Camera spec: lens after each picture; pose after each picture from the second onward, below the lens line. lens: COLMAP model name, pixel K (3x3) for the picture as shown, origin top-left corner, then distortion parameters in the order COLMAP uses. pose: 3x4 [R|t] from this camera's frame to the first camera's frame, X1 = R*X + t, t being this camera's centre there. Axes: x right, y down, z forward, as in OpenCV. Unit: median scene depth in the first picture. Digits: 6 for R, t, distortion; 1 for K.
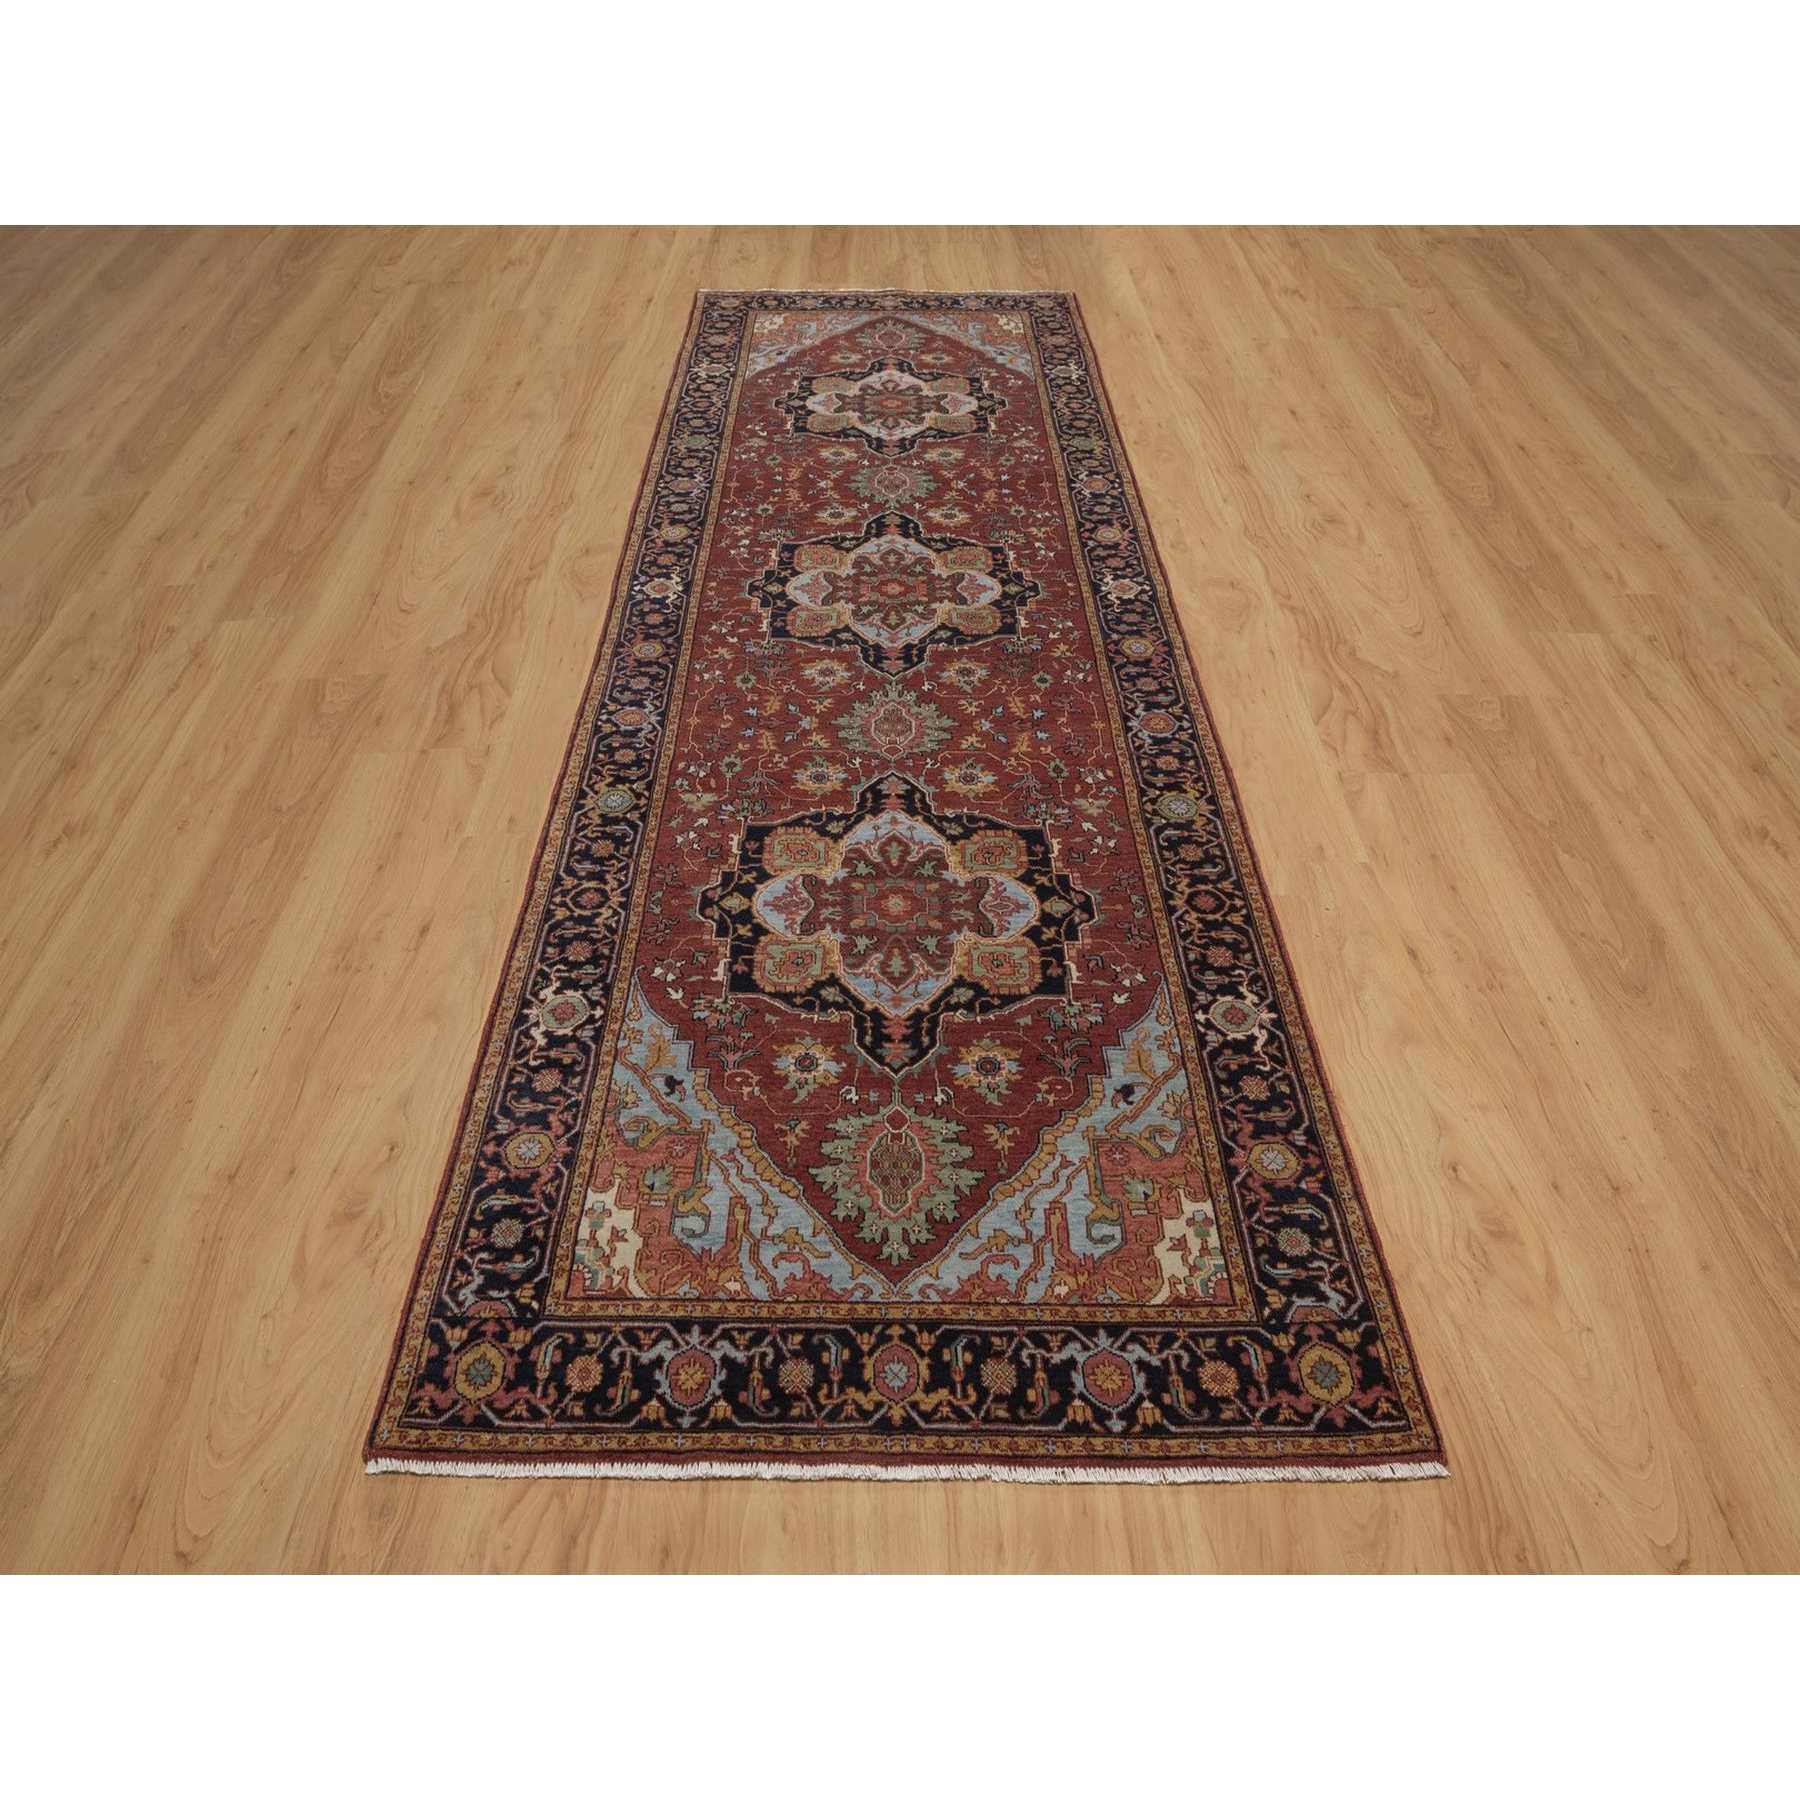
lens RADIAL K [[2964.8, 0, 1104.5], [0, 2964.8, 905.2], [0, 0, 1]] dist [-0.011074, 0.115216]
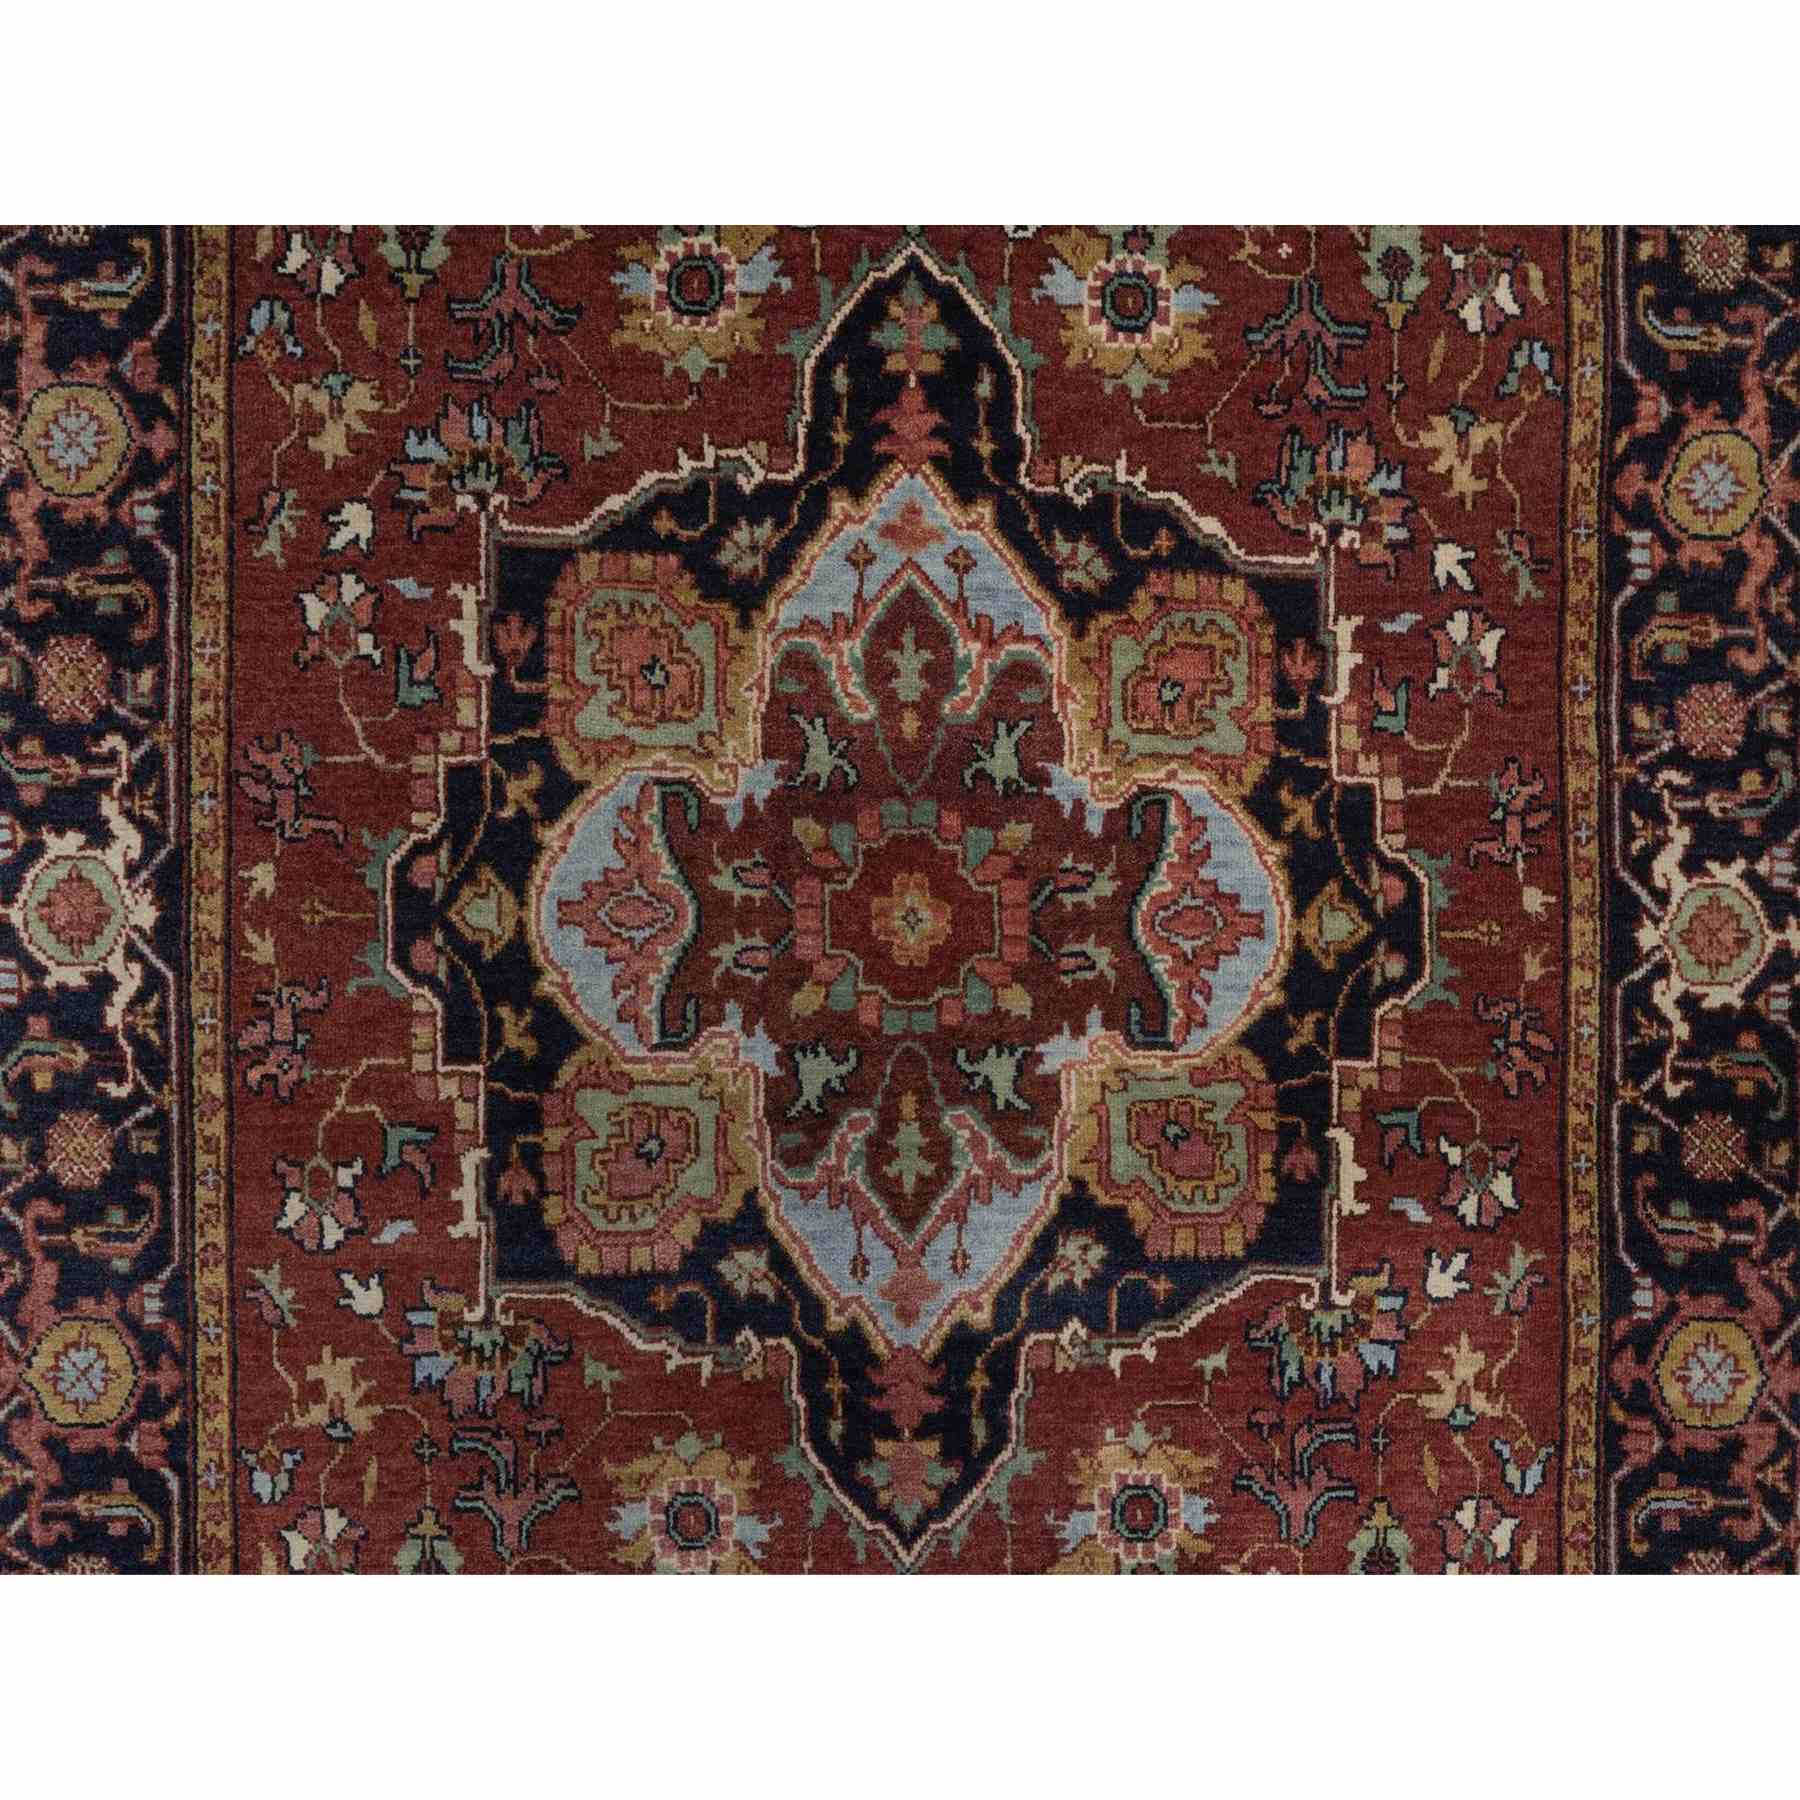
lens RADIAL K [[2964.8, 0, 1104.5], [0, 2964.8, 905.2], [0, 0, 1]] dist [-0.011074, 0.115216]
pose [[0.996242, 0.072174, 0.047876, -0.065852], [-0.071567, 0.374681, 0.924388, -0.366000], [0.048778, -0.924341, 0.378438, 0.886375]]
